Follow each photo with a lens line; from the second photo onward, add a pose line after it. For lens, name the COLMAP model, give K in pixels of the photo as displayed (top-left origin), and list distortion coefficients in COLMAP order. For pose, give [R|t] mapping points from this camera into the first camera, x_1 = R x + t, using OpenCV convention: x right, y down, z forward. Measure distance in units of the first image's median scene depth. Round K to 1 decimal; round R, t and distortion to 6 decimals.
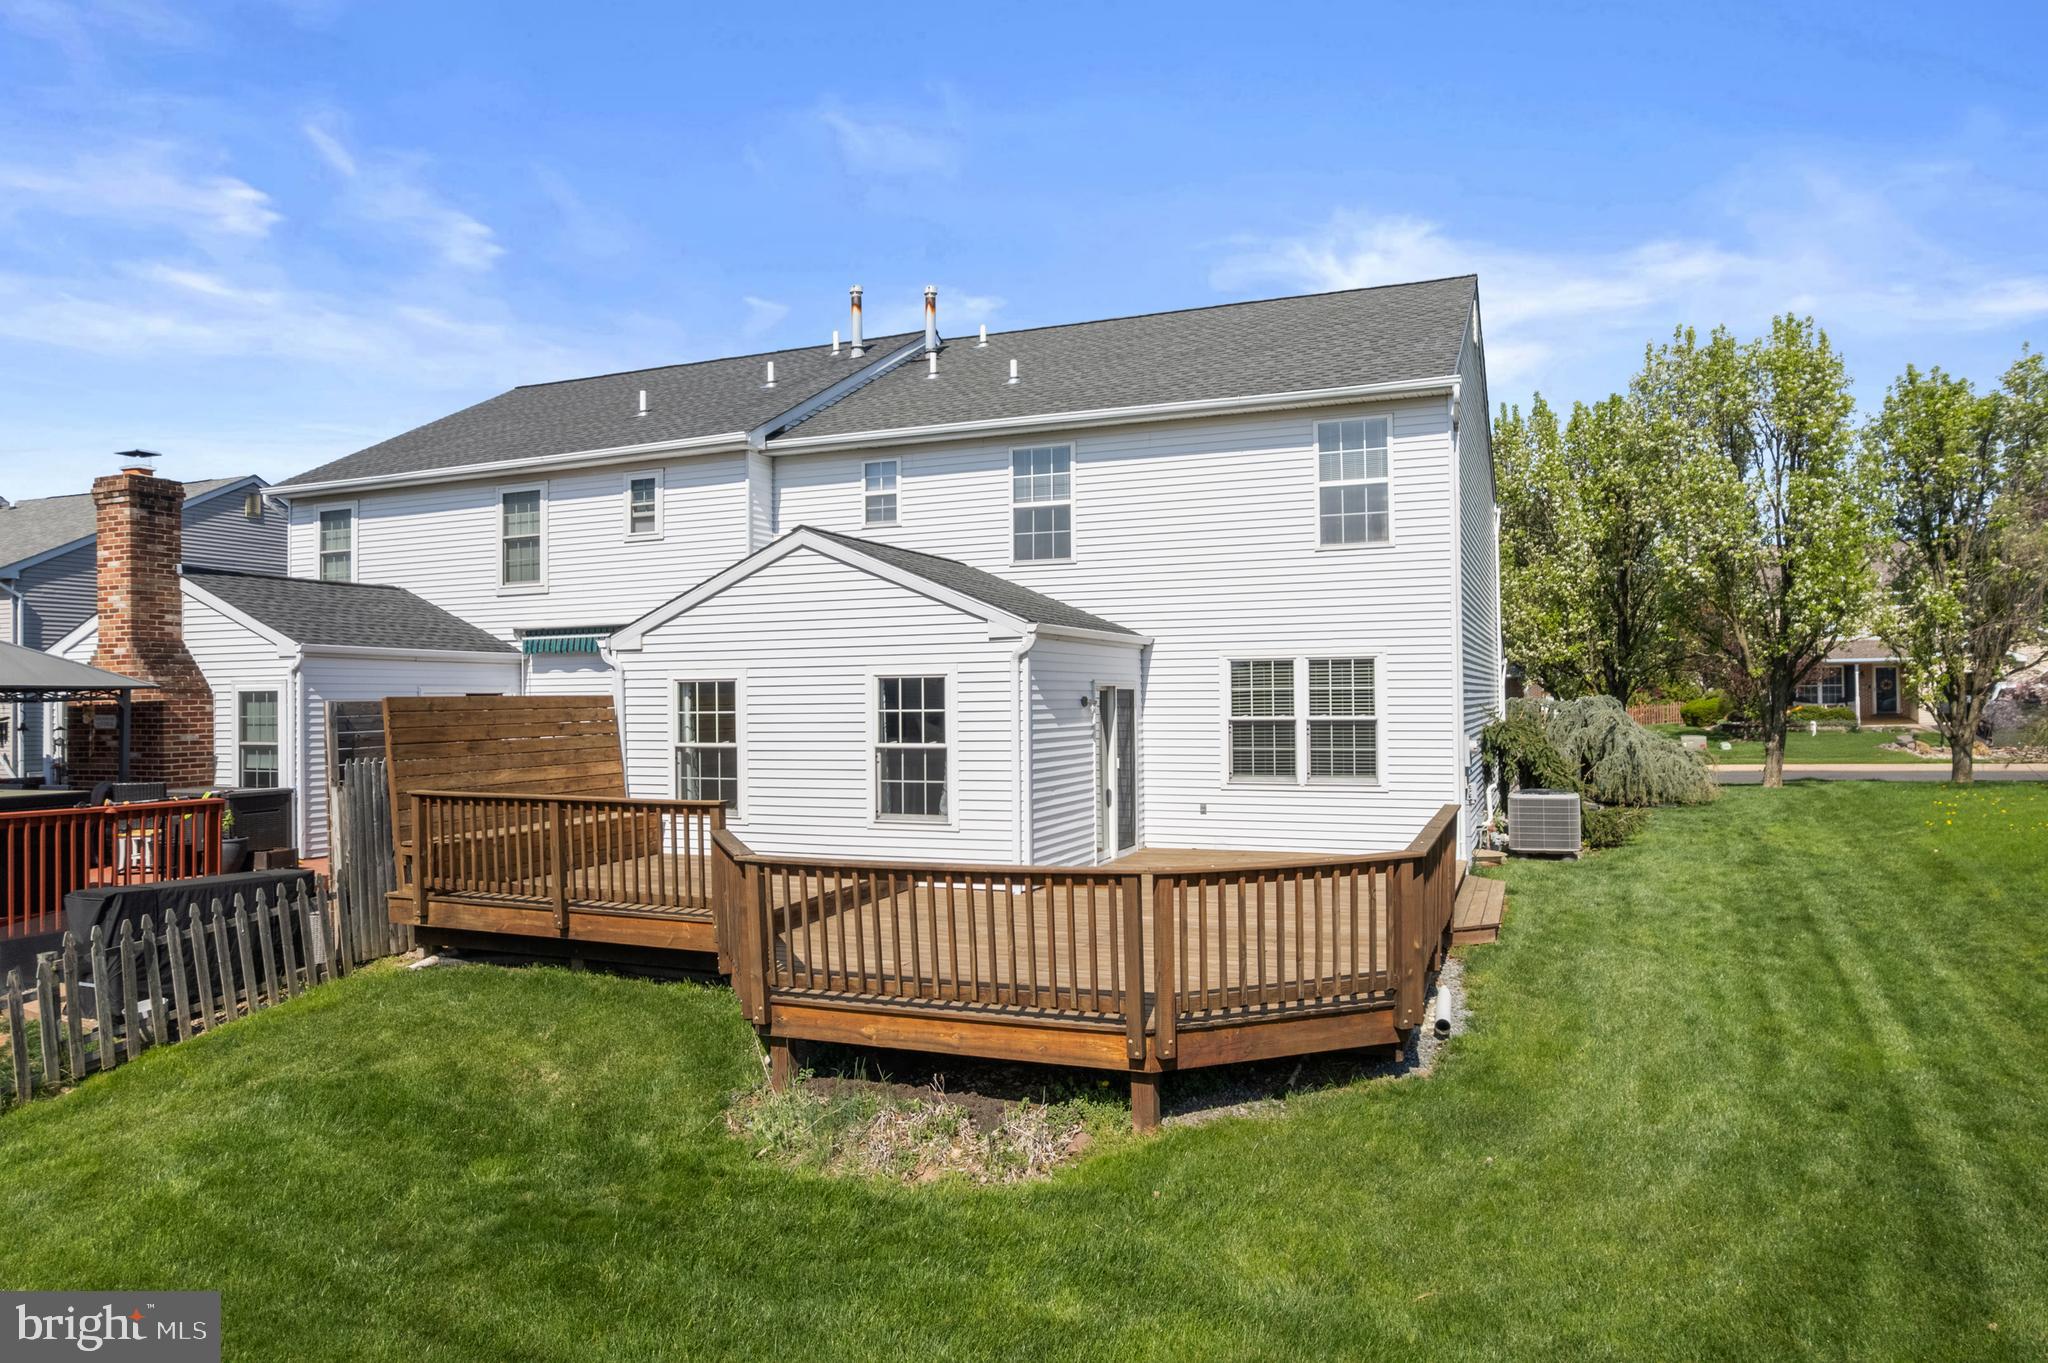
lens RADIAL K [[1313.3, 0, 1024.0], [0, 1313.3, 681.5], [0, 0, 1]] dist [-0.075223, 0.063650]
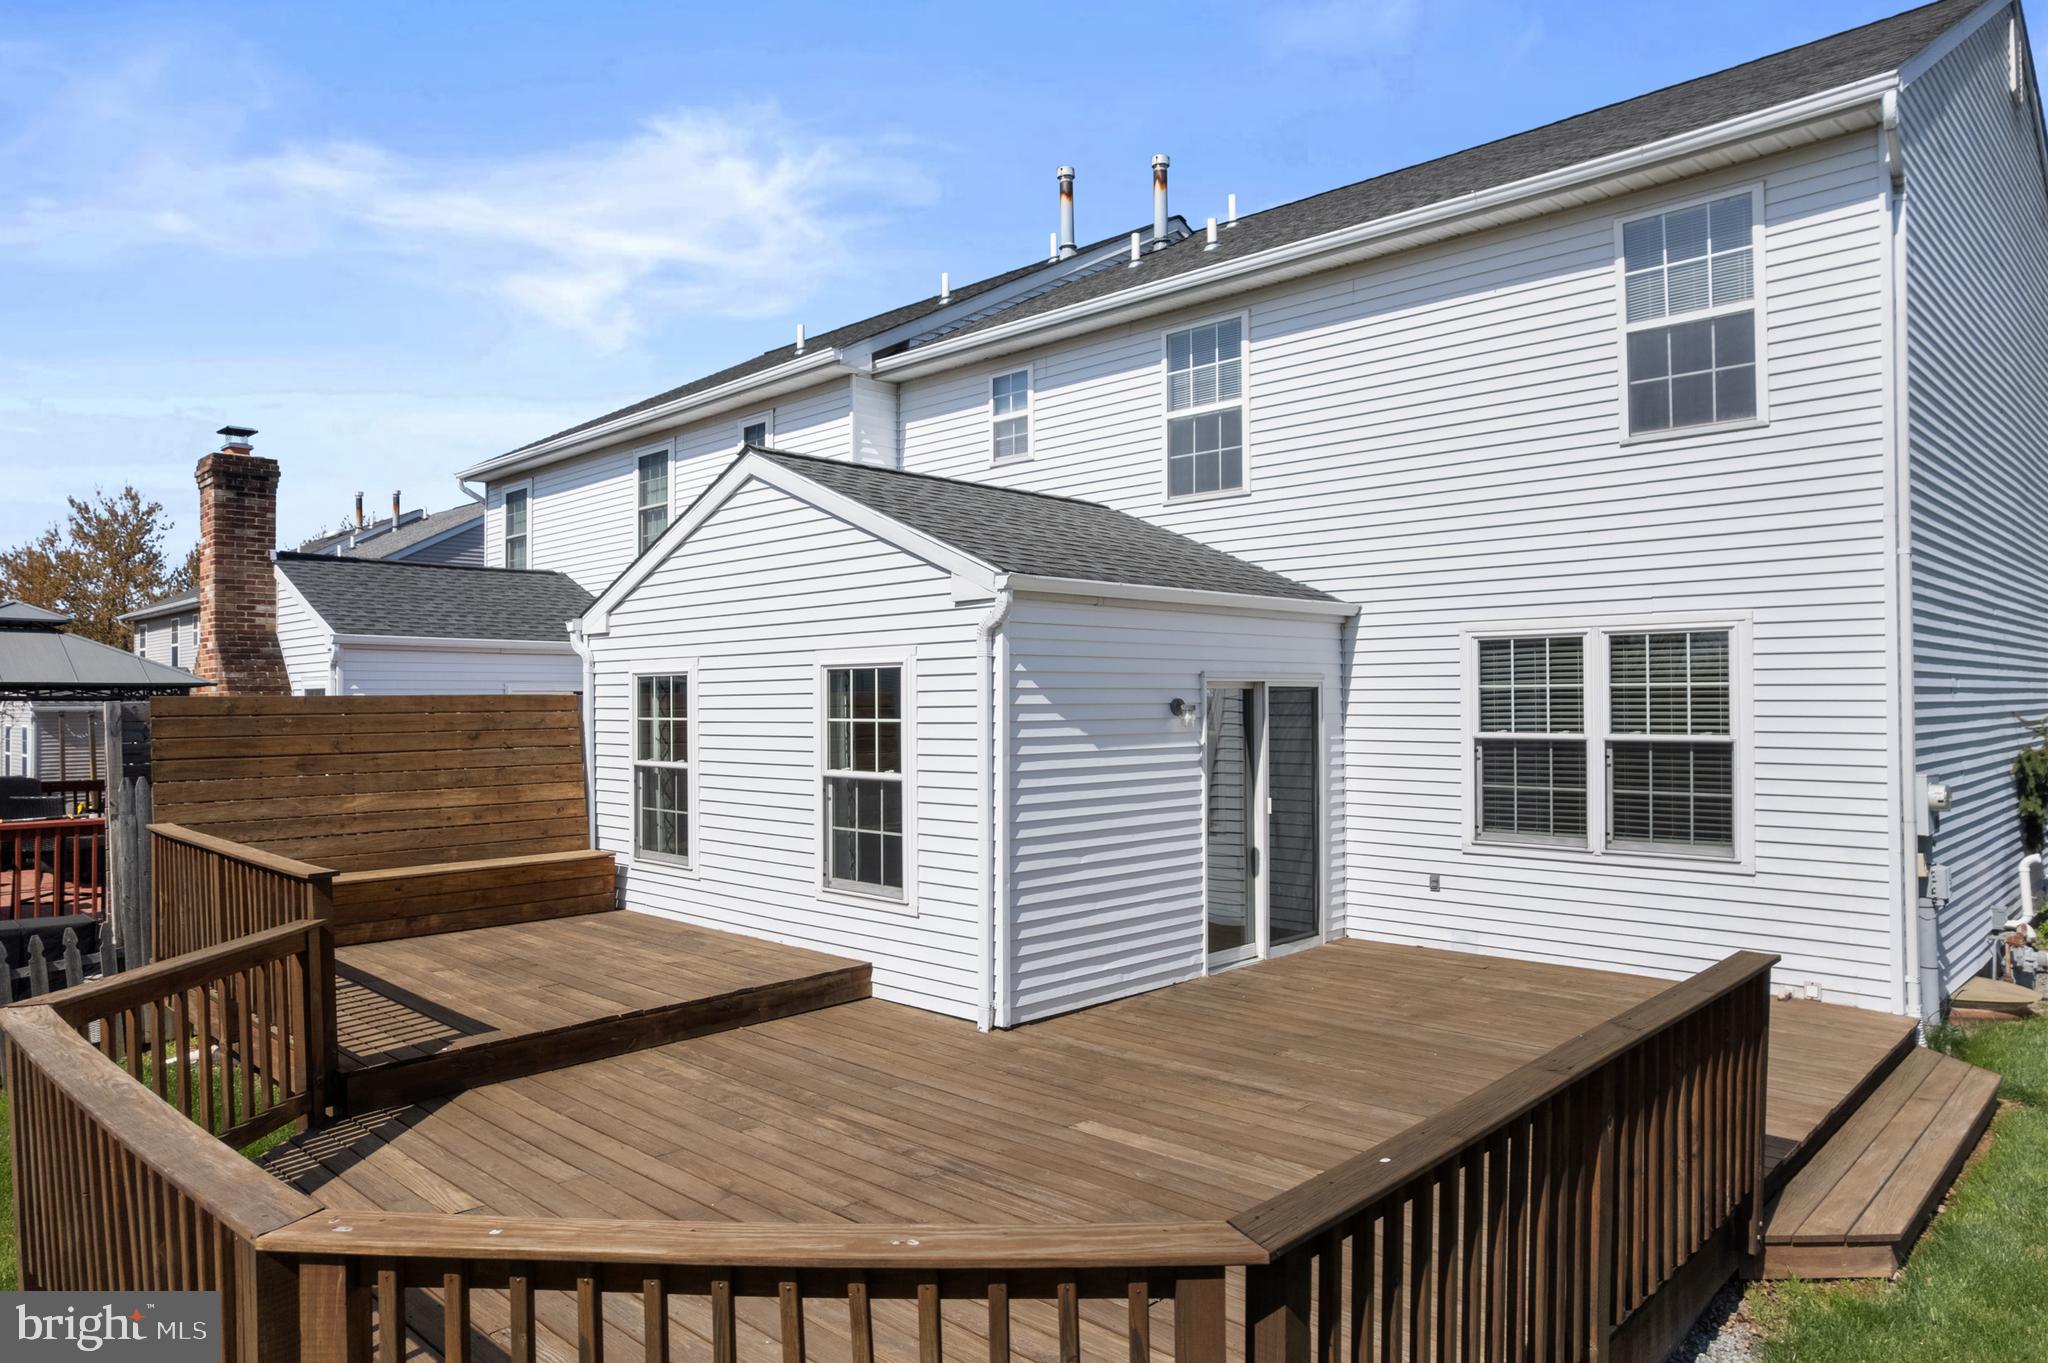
lens RADIAL K [[1313.3, 0, 1024.0], [0, 1313.3, 681.5], [0, 0, 1]] dist [-0.075223, 0.063650]
pose [[0.927167, -0.001266, -0.374647, 0.189431], [0.001825, 0.999998, 0.001137, 0.002360], [0.374645, -0.001738, 0.927167, 0.369705]]
